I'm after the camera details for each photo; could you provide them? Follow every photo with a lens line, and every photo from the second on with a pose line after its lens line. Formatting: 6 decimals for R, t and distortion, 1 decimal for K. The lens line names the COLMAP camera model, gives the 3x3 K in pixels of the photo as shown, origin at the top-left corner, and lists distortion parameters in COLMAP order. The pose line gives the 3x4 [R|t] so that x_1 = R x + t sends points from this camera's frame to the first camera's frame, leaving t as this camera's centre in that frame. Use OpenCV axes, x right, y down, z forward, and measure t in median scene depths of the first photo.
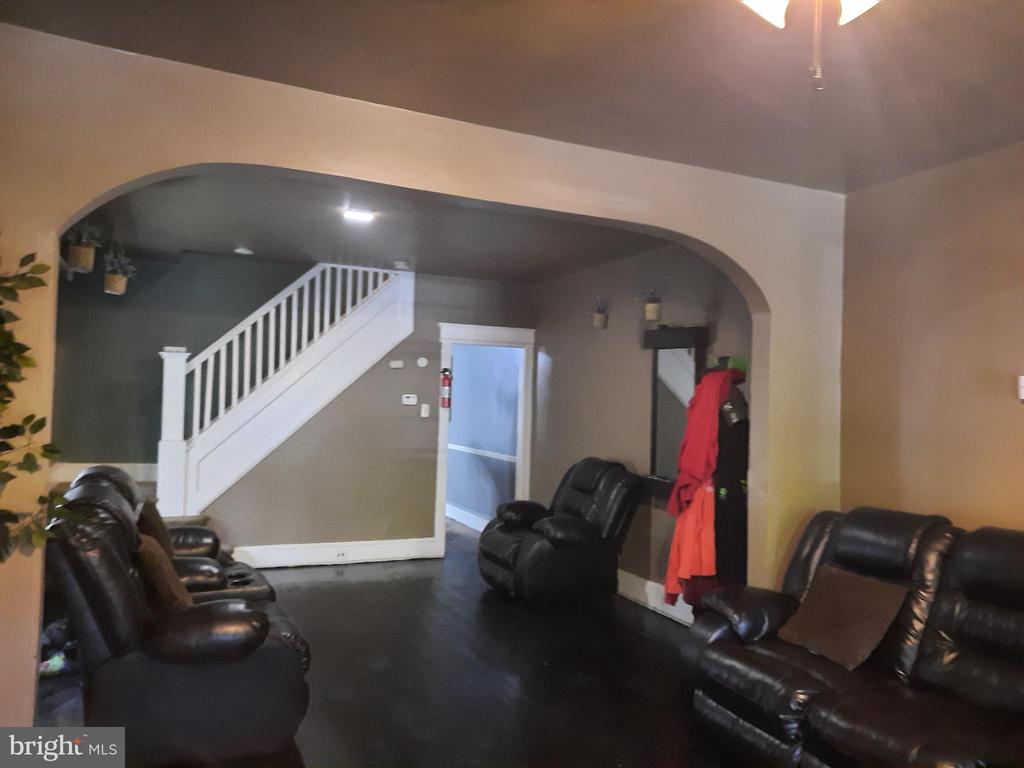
lens RADIAL K [[768.6, 0, 514.5], [0, 768.6, 381.5], [0, 0, 1]] dist [-0.012522, -0.002581]
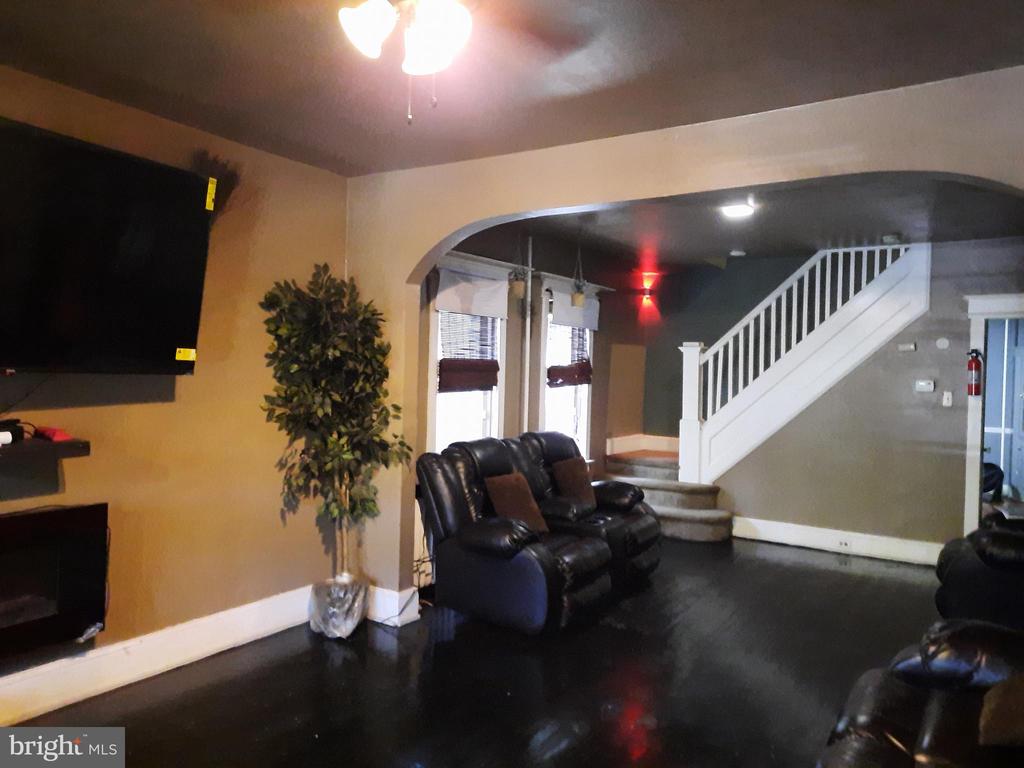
lens RADIAL K [[723.2, 0, 513.1], [0, 723.2, 384.4], [0, 0, 1]] dist [-0.000971, -0.001121]
pose [[0.501881, -0.004176, -0.864927, 0.365025], [0.013943, 0.999897, 0.003263, 0.012767], [0.864825, -0.013697, 0.501887, 0.173341]]
